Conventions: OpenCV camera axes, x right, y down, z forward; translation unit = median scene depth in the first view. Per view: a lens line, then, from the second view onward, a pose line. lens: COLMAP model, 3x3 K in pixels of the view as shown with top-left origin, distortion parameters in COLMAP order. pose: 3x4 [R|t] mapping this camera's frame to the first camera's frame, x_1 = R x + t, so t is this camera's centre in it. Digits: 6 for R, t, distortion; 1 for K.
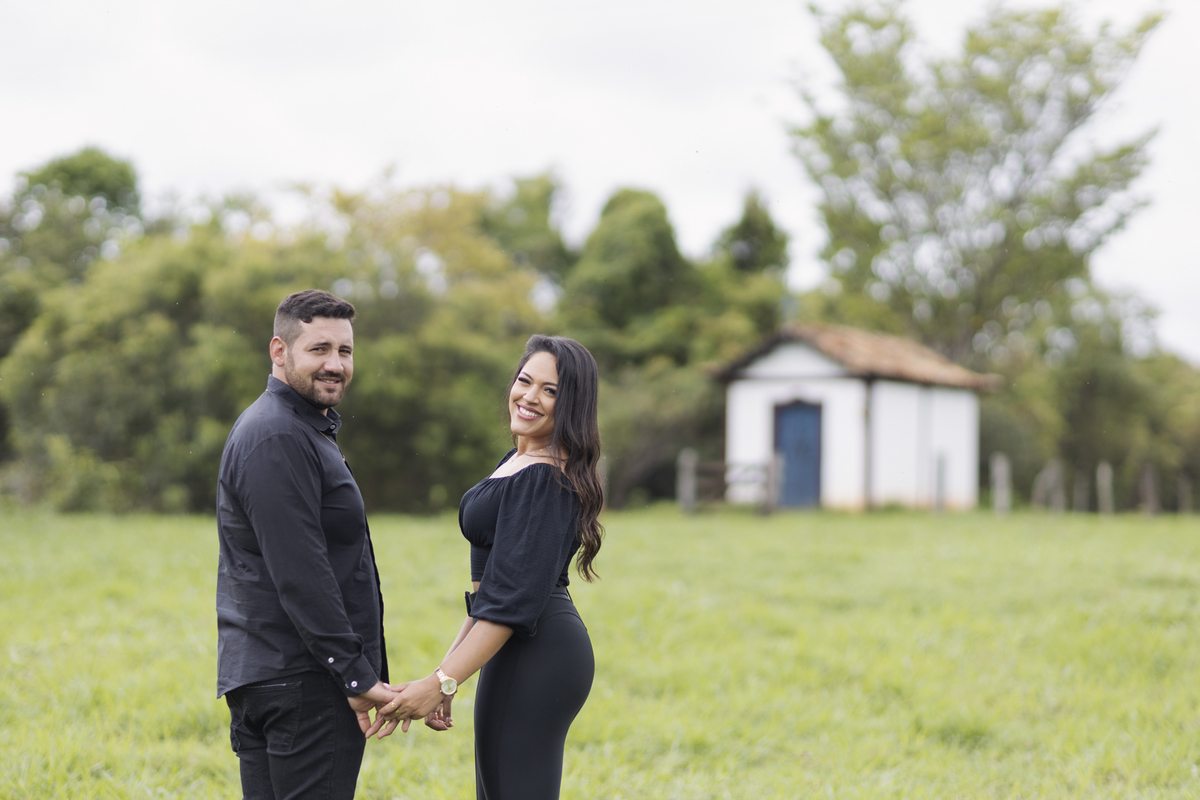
lens RADIAL K [[3295.2, 0, 603.0], [0, 3295.2, 432.2], [0, 0, 1]] dist [-0.009965, -0.262804]
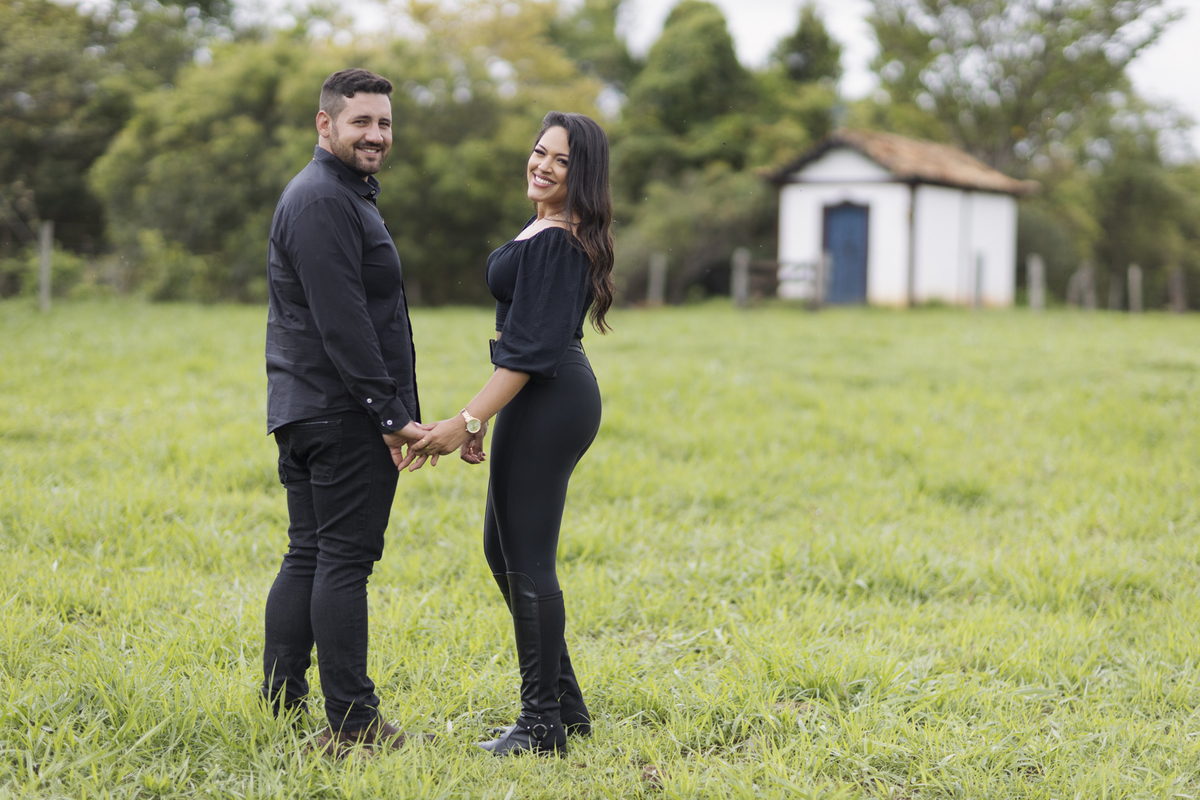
lens RADIAL K [[3295.2, 0, 603.0], [0, 3295.2, 432.2], [0, 0, 1]] dist [-0.009965, -0.262804]
pose [[0.999217, 0.012484, -0.037536, 0.032400], [-0.010711, 0.998834, 0.047072, 0.022132], [0.038080, -0.046633, 0.998186, -0.092171]]
